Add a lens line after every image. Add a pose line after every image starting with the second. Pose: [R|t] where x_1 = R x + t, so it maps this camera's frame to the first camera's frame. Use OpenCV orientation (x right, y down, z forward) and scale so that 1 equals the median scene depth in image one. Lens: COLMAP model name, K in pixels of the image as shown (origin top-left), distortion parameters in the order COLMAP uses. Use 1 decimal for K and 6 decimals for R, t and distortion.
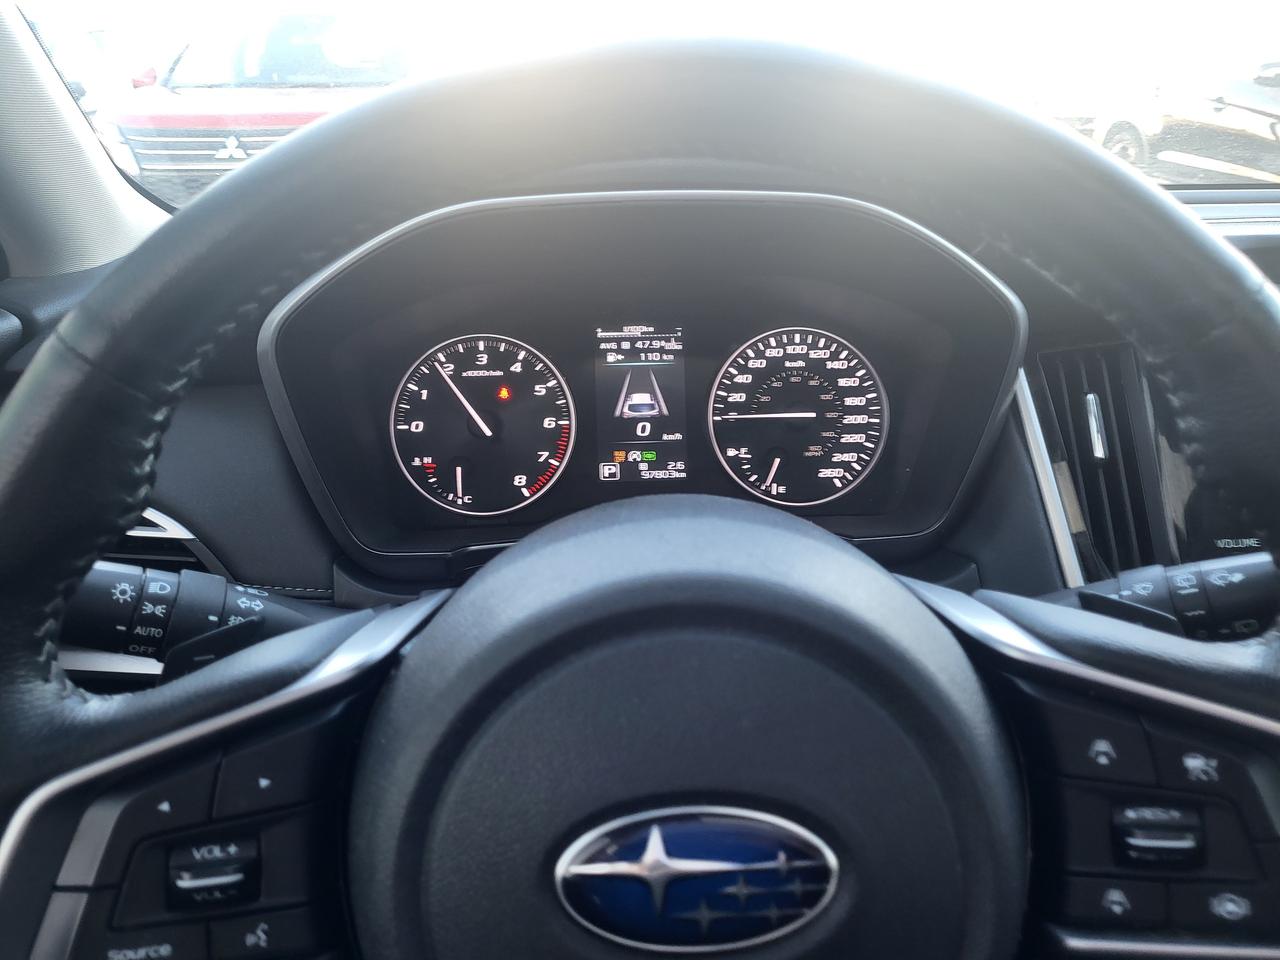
lens RADIAL K [[992.5, 0, 653.5], [0, 992.5, 478.2], [0, 0, 1]] dist [0.036854, -0.031766]
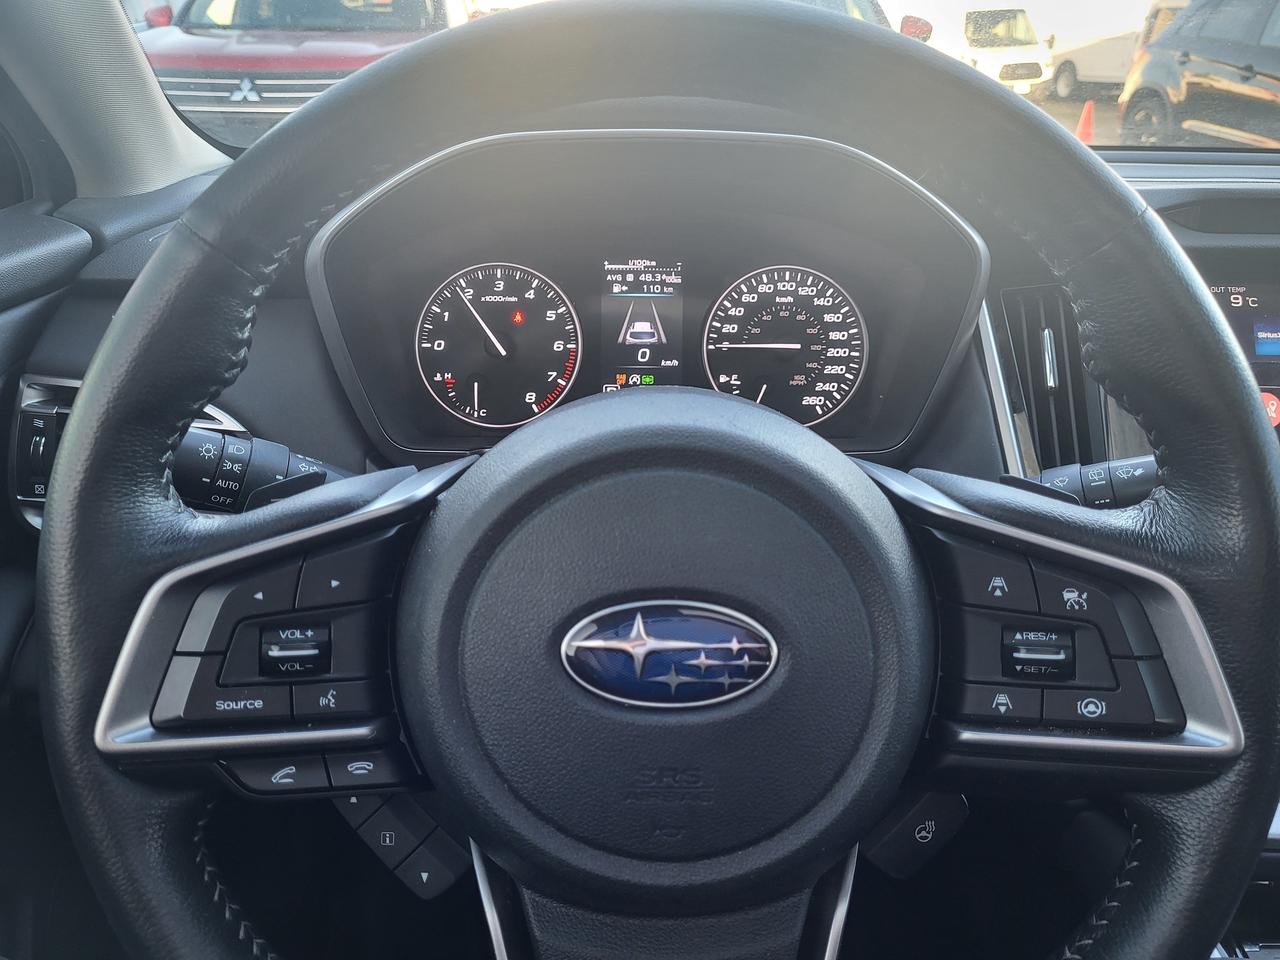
lens RADIAL K [[992.5, 0, 631.1], [0, 992.5, 477.5], [0, 0, 1]] dist [0.036854, -0.031766]
pose [[0.999132, 0.035461, -0.021845, 0.005014], [-0.034560, 0.998590, 0.040306, 0.042482], [0.023243, -0.039516, 0.998949, -0.104602]]
